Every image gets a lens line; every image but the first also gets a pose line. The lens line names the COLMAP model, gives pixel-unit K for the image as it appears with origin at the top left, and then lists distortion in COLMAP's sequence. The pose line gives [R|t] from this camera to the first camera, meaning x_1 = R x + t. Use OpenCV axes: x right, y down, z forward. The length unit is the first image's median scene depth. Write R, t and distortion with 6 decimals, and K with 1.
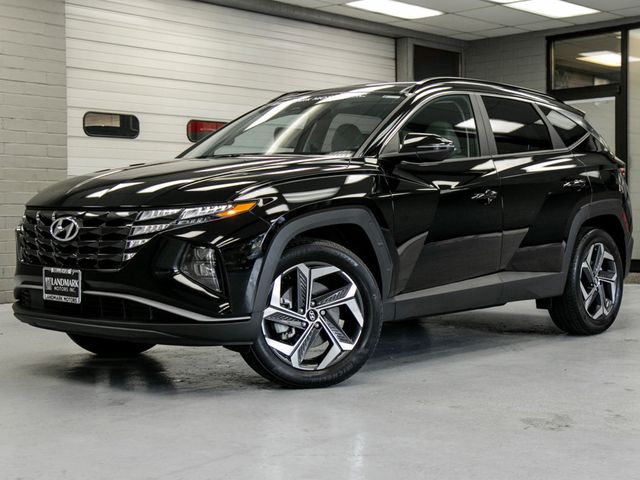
lens RADIAL K [[1022.7, 0, 320.3], [0, 1022.7, 274.8], [0, 0, 1]] dist [0.043369, 0.020757]
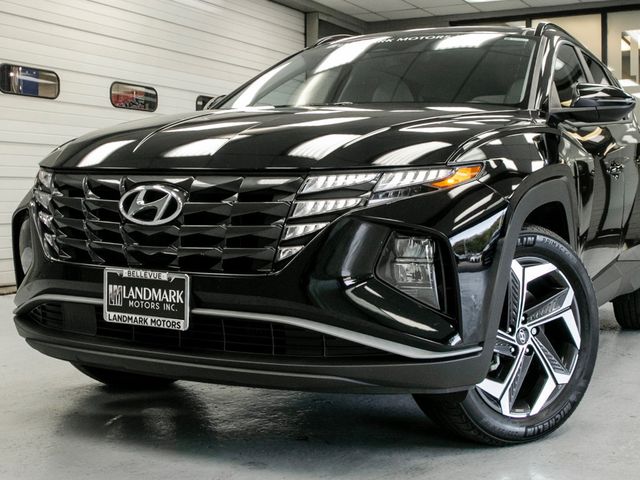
lens RADIAL K [[874.6, 0, 357.3], [0, 874.6, 239.7], [0, 0, 1]] dist [-0.025765, -0.056502]
pose [[0.962219, -0.000782, 0.272275, -0.271628], [0.002700, 0.999974, -0.006668, -0.020604], [-0.272263, 0.007151, 0.962196, 0.473176]]
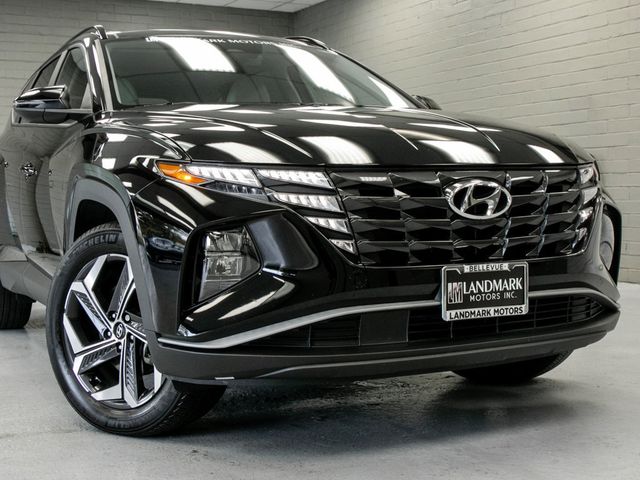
lens RADIAL K [[868.8, 0, 320.0], [0, 868.8, 240.0], [0, 0, 1]] dist [0.140390, -0.004538]
pose [[0.351179, -0.063509, 0.934152, -0.776611], [0.079676, 0.996105, 0.037768, -0.048247], [-0.932912, 0.061166, 0.354871, 0.903443]]
